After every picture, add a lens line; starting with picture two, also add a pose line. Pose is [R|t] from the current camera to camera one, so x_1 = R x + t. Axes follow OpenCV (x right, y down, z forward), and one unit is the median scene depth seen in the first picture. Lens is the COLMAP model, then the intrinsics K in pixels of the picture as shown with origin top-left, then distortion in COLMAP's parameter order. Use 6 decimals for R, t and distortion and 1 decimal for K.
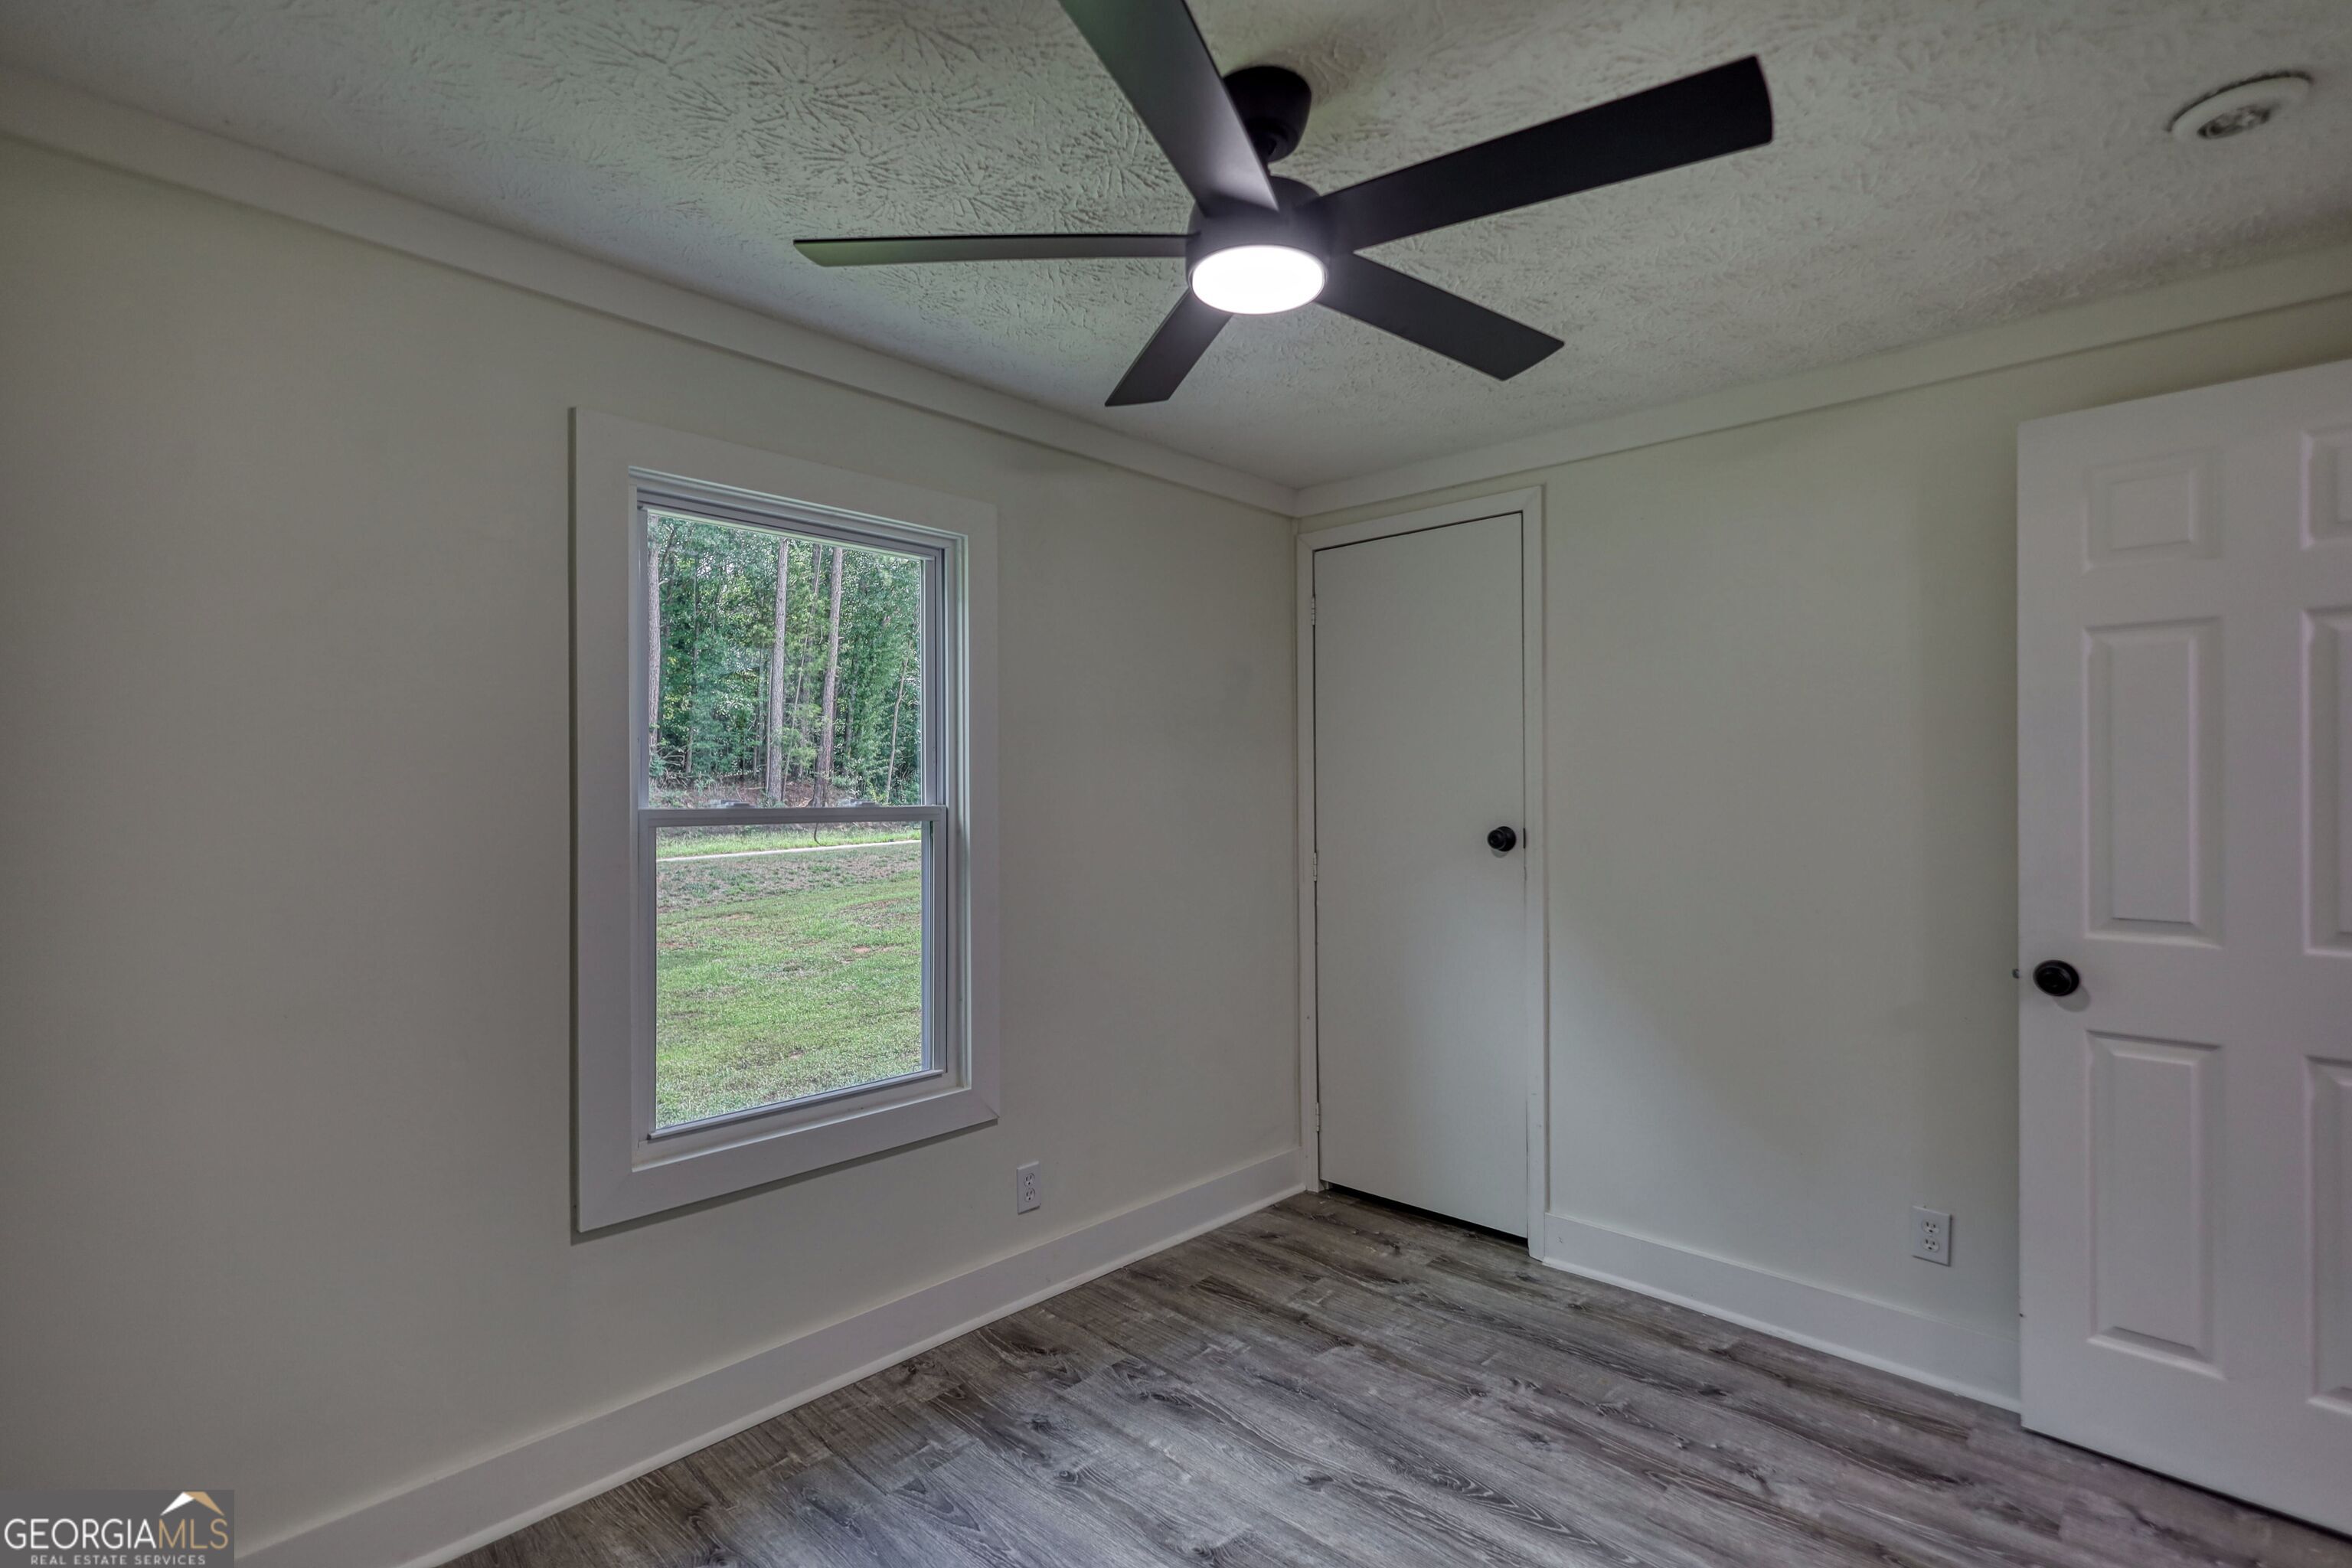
lens RADIAL K [[1098.6, 0, 1164.1], [0, 1098.6, 802.0], [0, 0, 1]] dist [-0.000809, 0.000898]
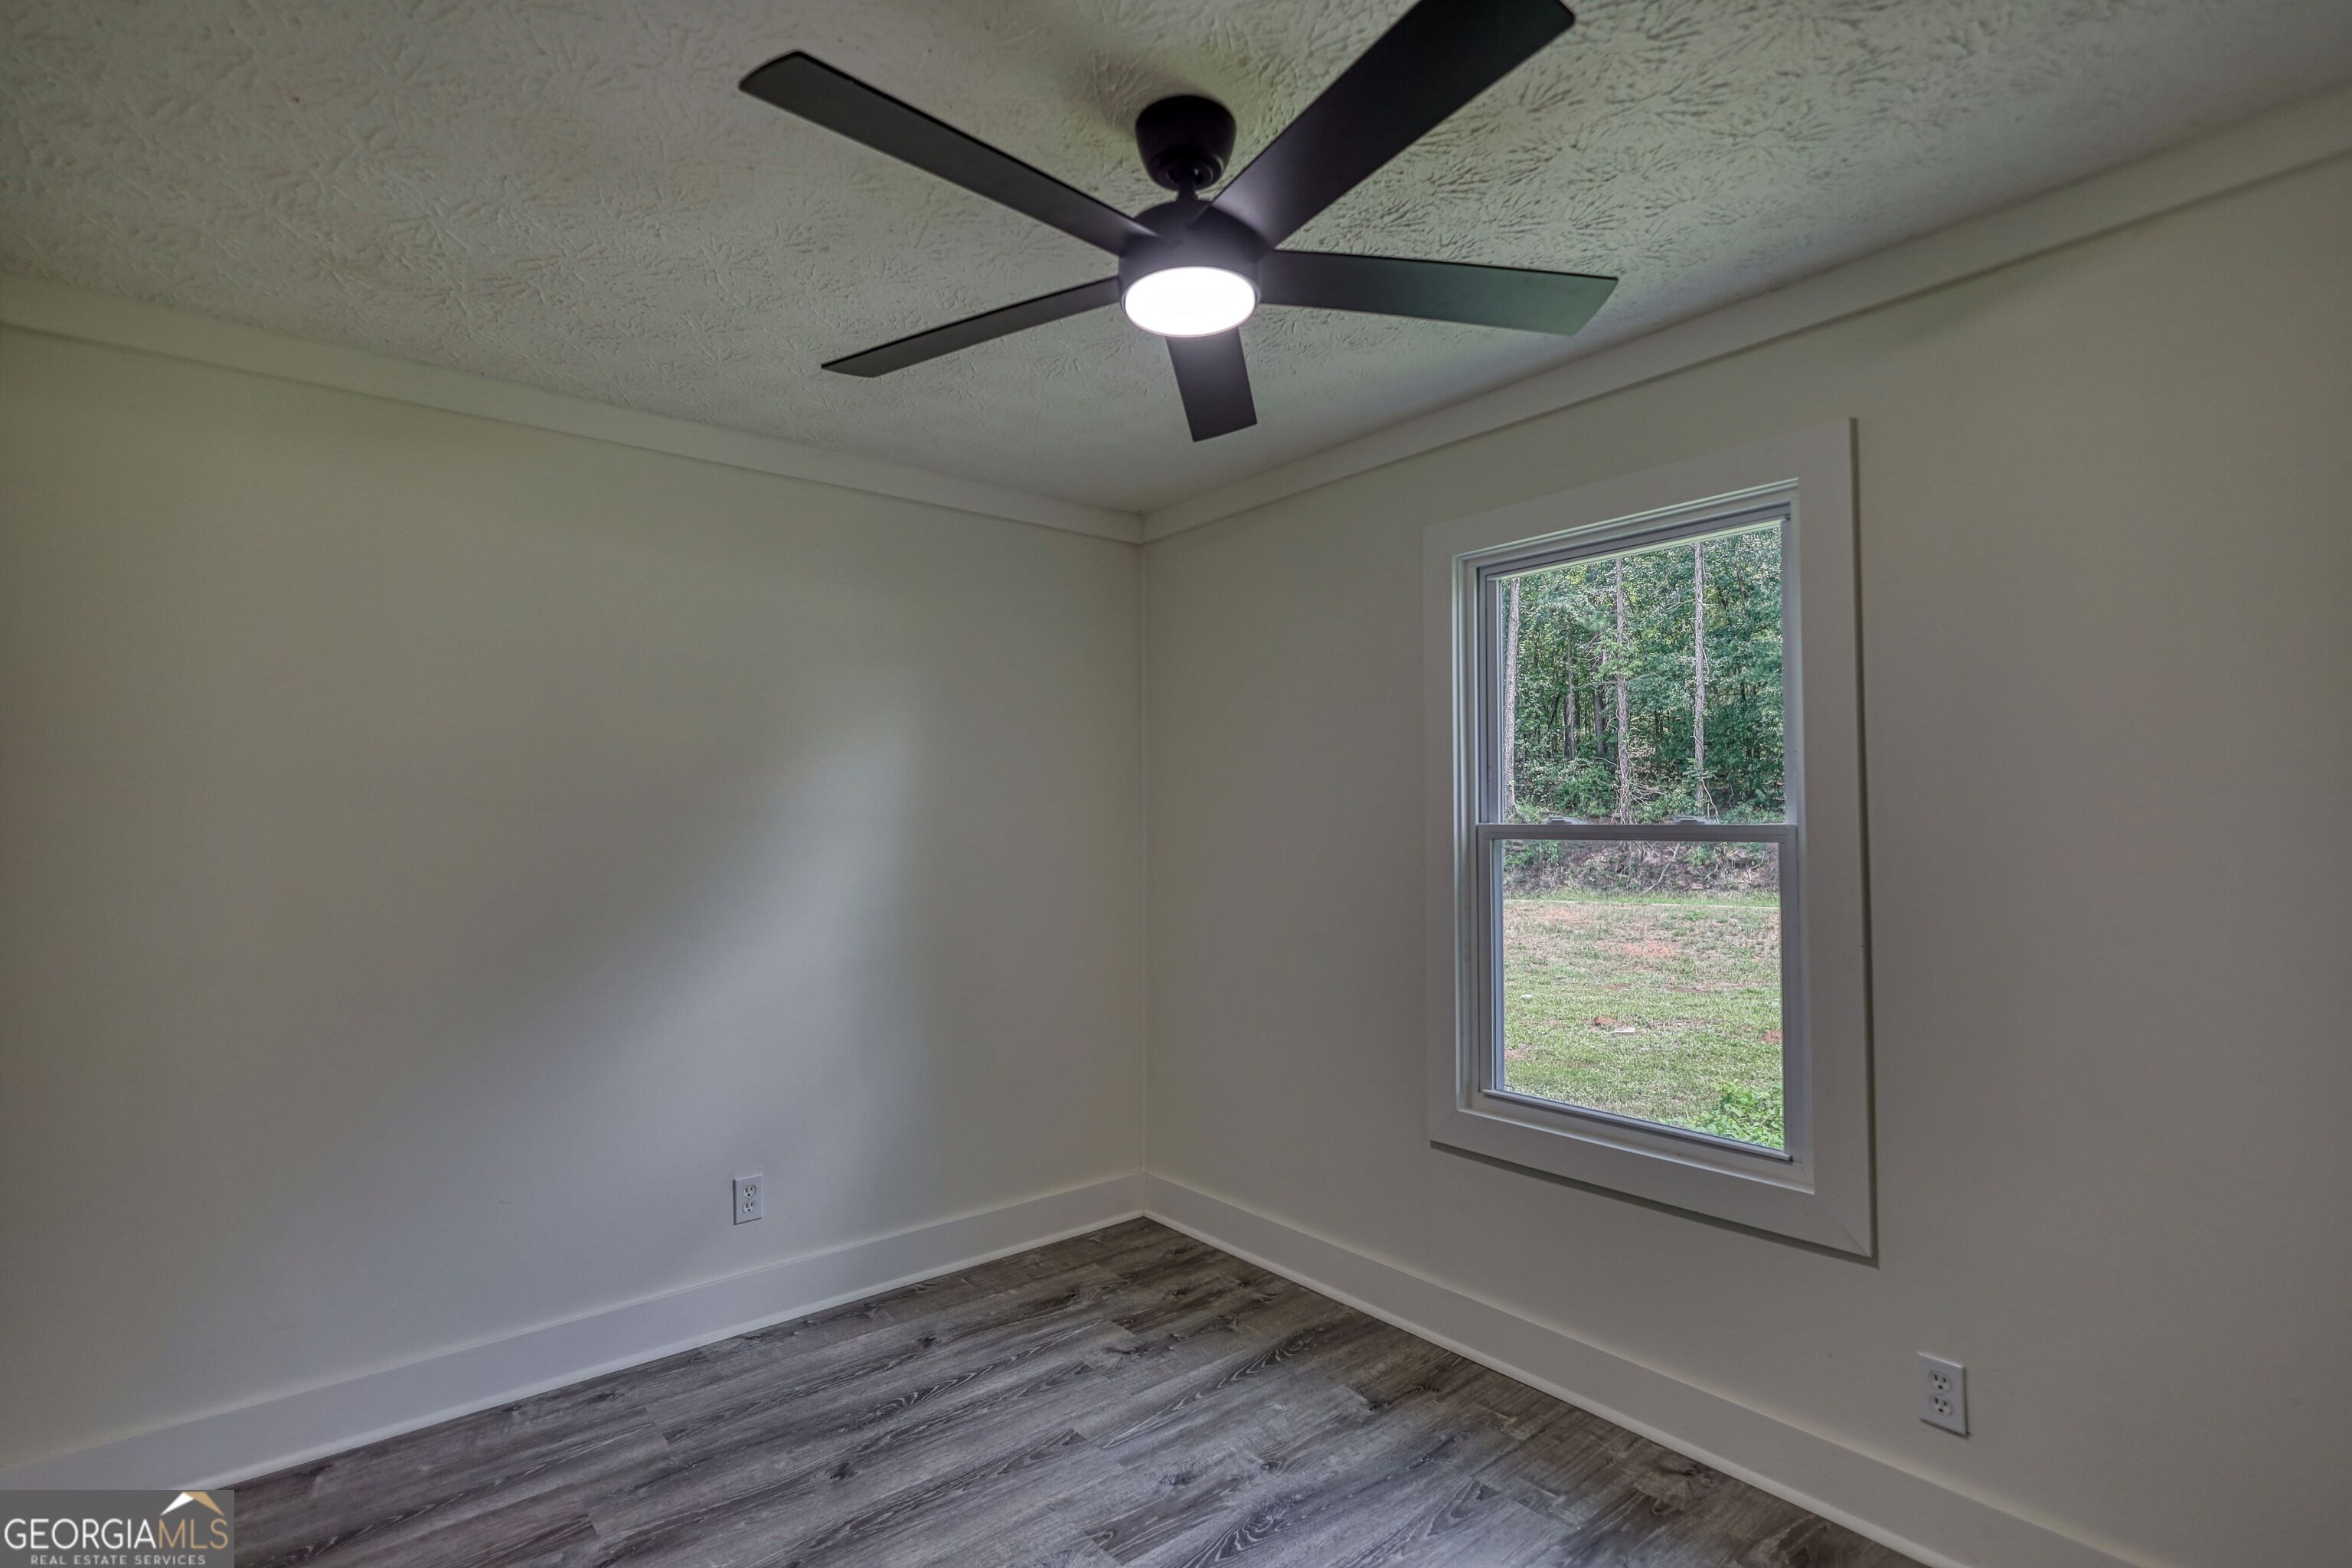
lens RADIAL K [[1098.6, 0, 1164.1], [0, 1098.6, 802.0], [0, 0, 1]] dist [-0.000809, 0.000898]
pose [[-0.132624, -0.014648, -0.991058, 0.790689], [-0.003631, 0.999891, -0.014293, 0.001268], [0.991160, 0.001703, -0.132663, 0.800392]]
